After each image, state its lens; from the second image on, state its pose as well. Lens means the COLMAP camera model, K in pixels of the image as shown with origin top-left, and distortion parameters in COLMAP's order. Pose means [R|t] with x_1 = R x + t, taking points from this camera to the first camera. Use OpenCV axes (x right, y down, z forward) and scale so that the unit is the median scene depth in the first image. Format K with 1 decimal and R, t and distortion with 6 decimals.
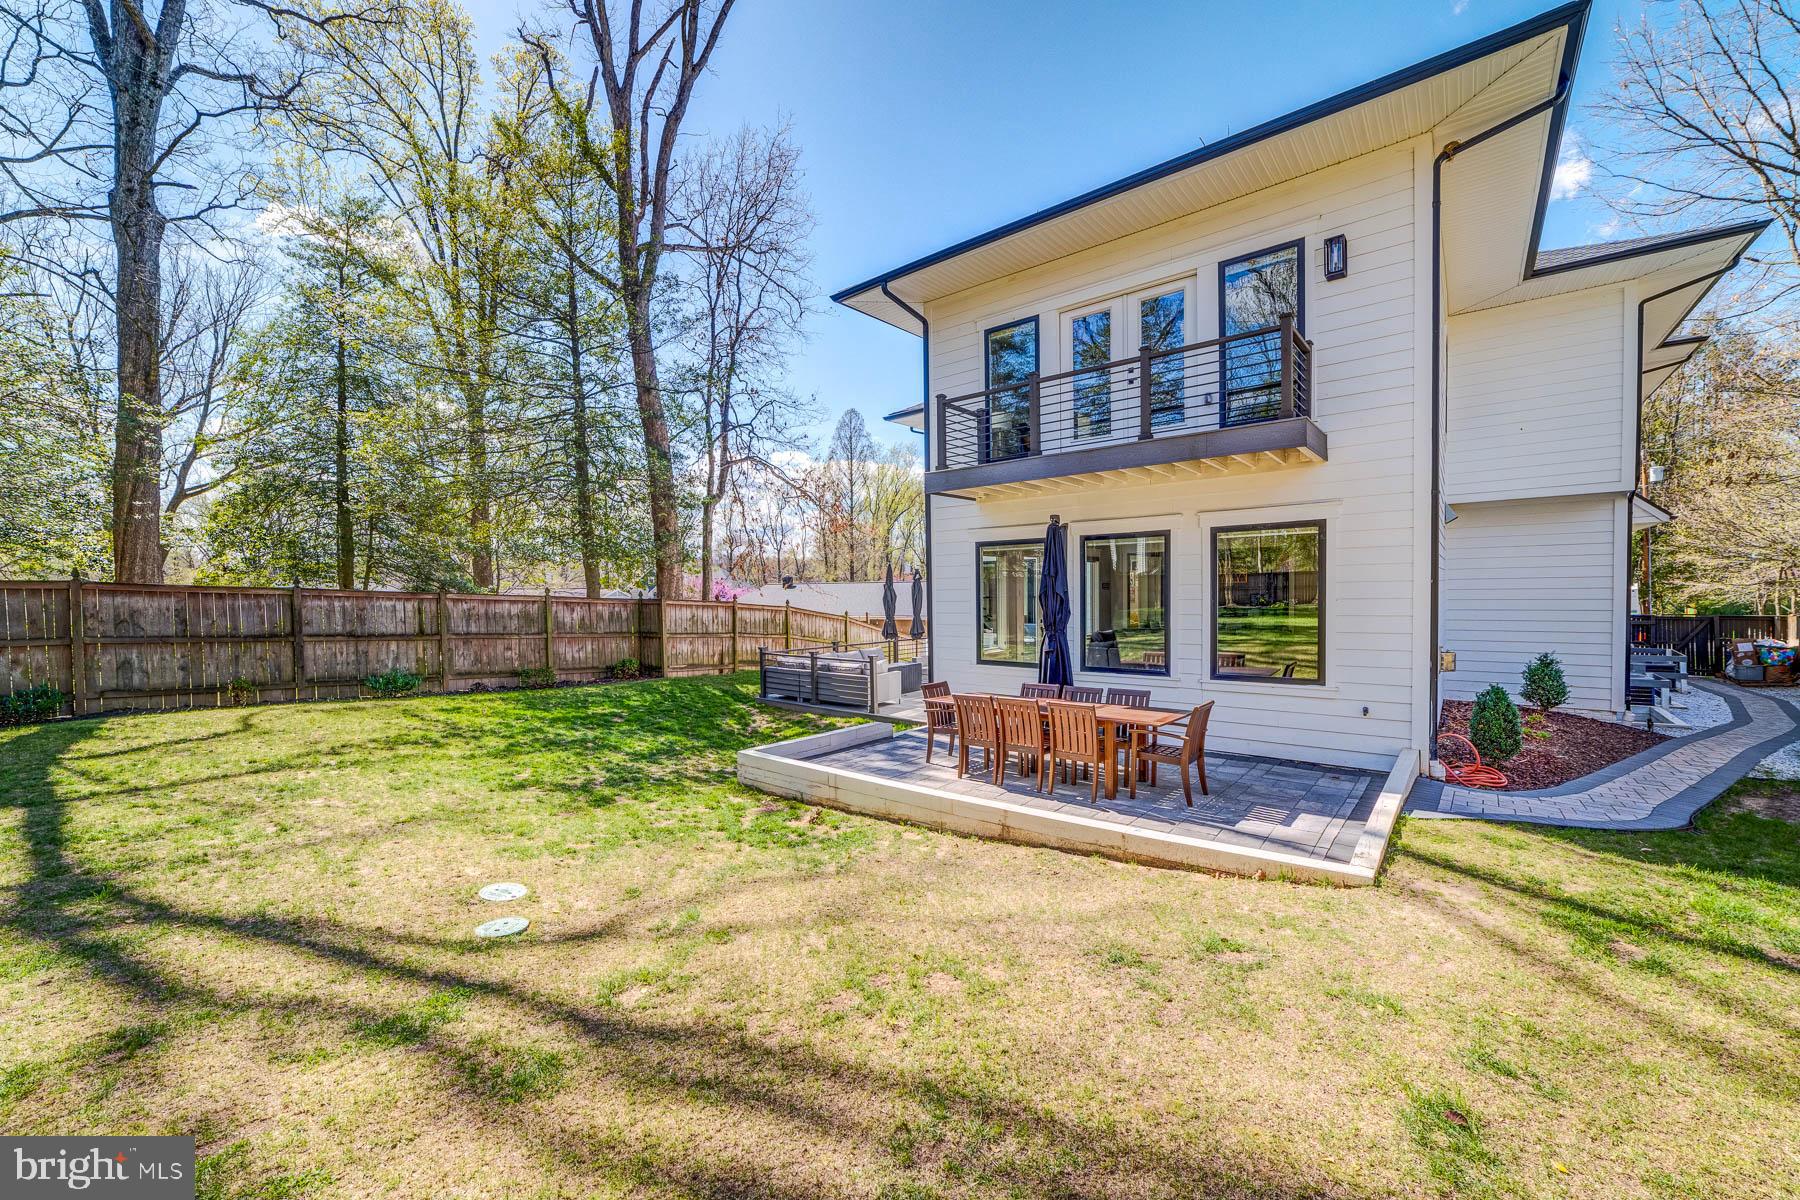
lens RADIAL K [[692.1, 0, 897.0], [0, 692.1, 609.4], [0, 0, 1]] dist [-0.036363, 0.000001]
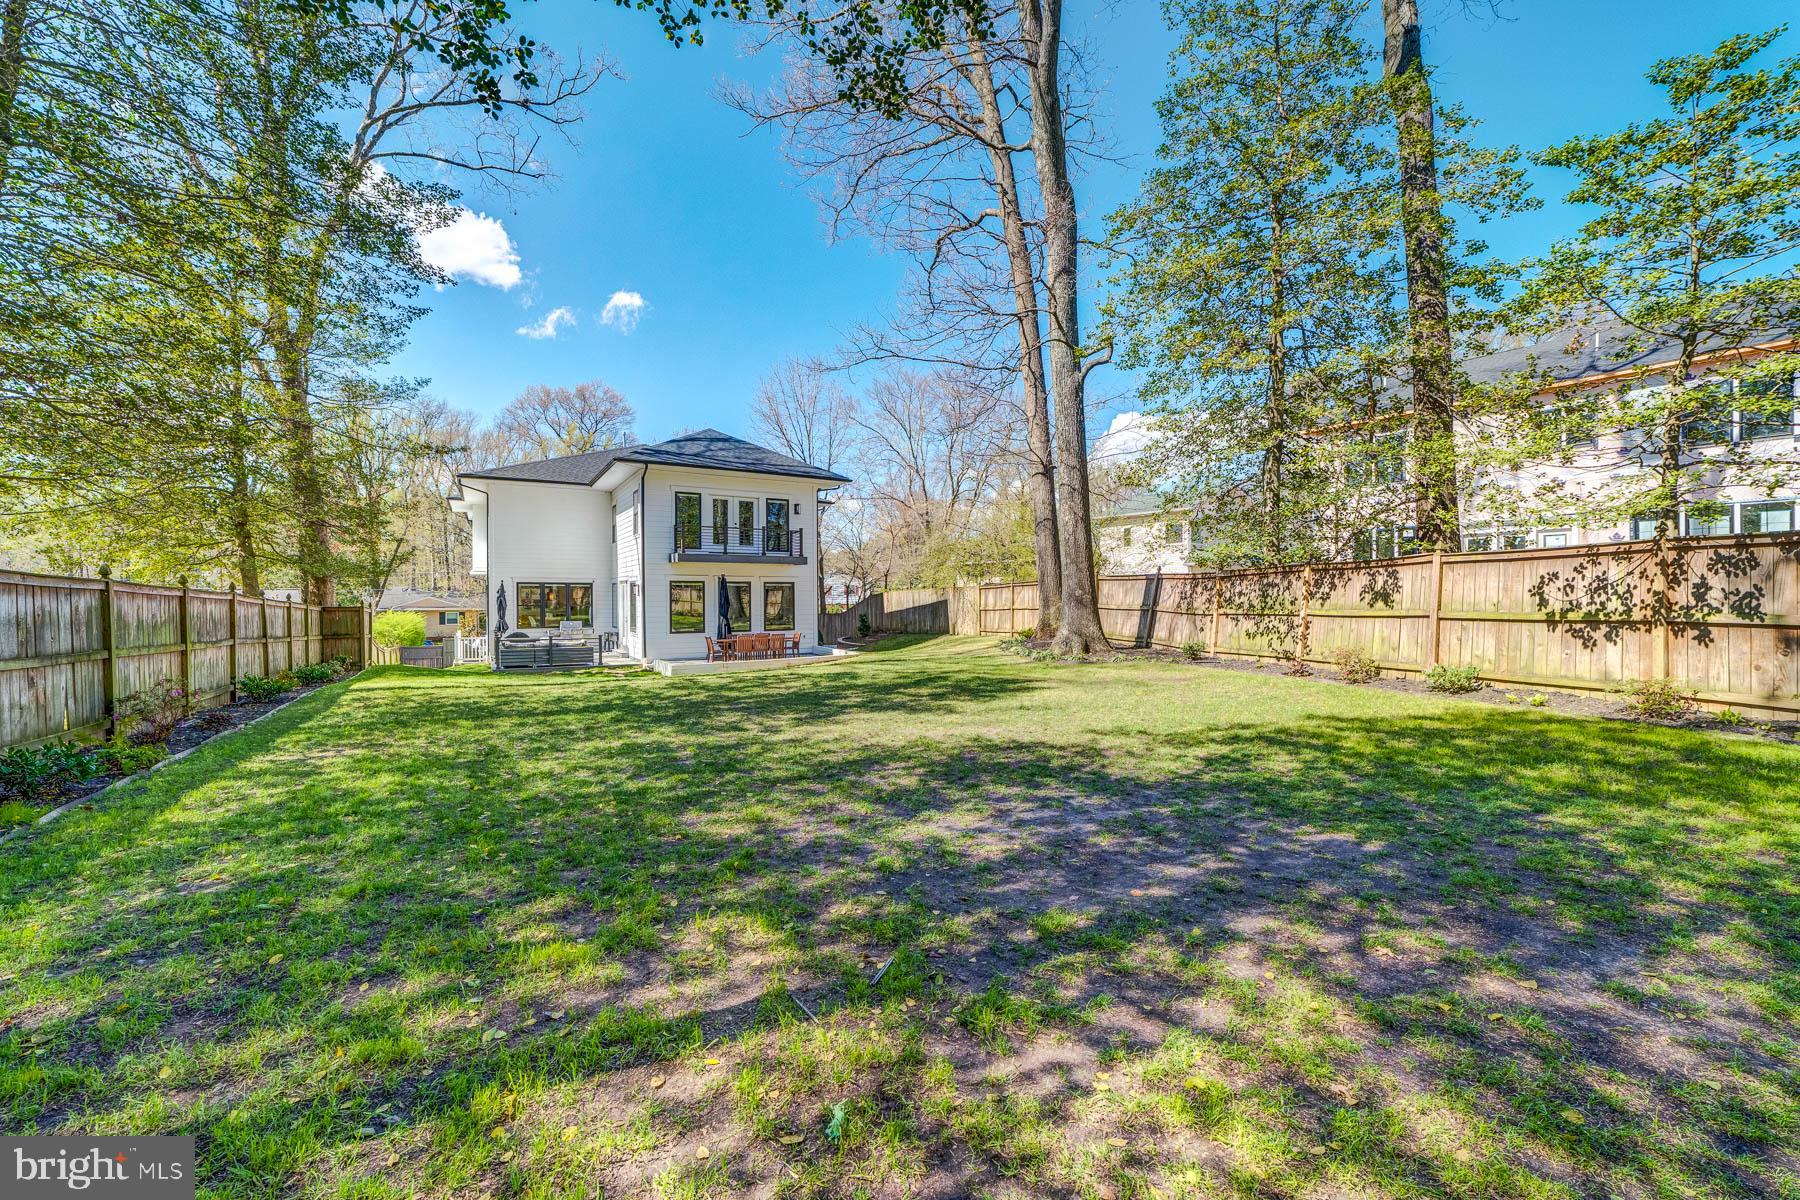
lens RADIAL K [[692.1, 0, 897.0], [0, 692.1, 609.4], [0, 0, 1]] dist [-0.036363, 0.000001]
pose [[0.348411, -0.006738, 0.937318, -1.511346], [0.024137, 0.999707, -0.001785, 0.016652], [-0.937031, 0.023246, 0.348472, -0.439237]]
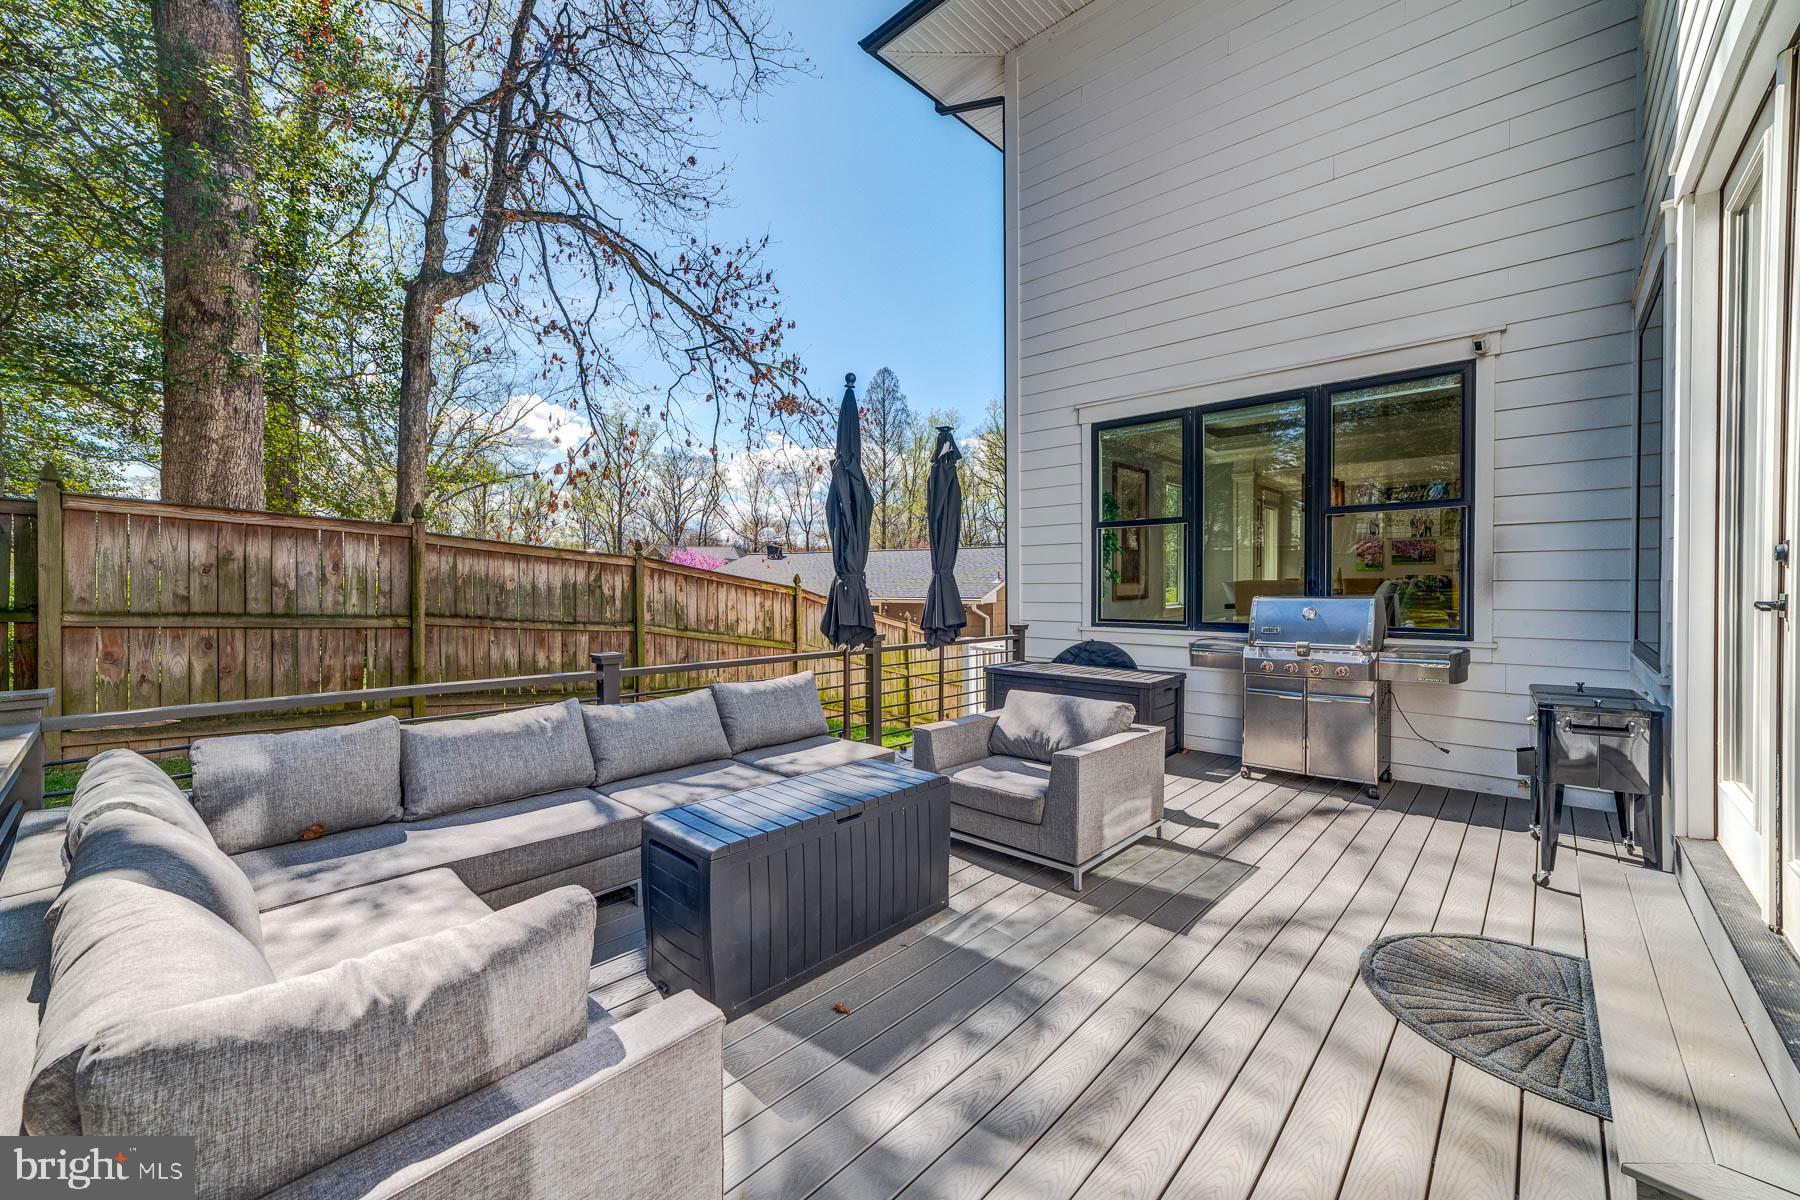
lens RADIAL K [[692.1, 0, 897.0], [0, 692.1, 609.4], [0, 0, 1]] dist [-0.036363, 0.000001]
pose [[0.998209, 0.014172, -0.058119, 0.036208], [-0.013504, 0.999838, 0.011872, 0.033360], [0.058278, -0.011066, 0.998239, 0.974066]]
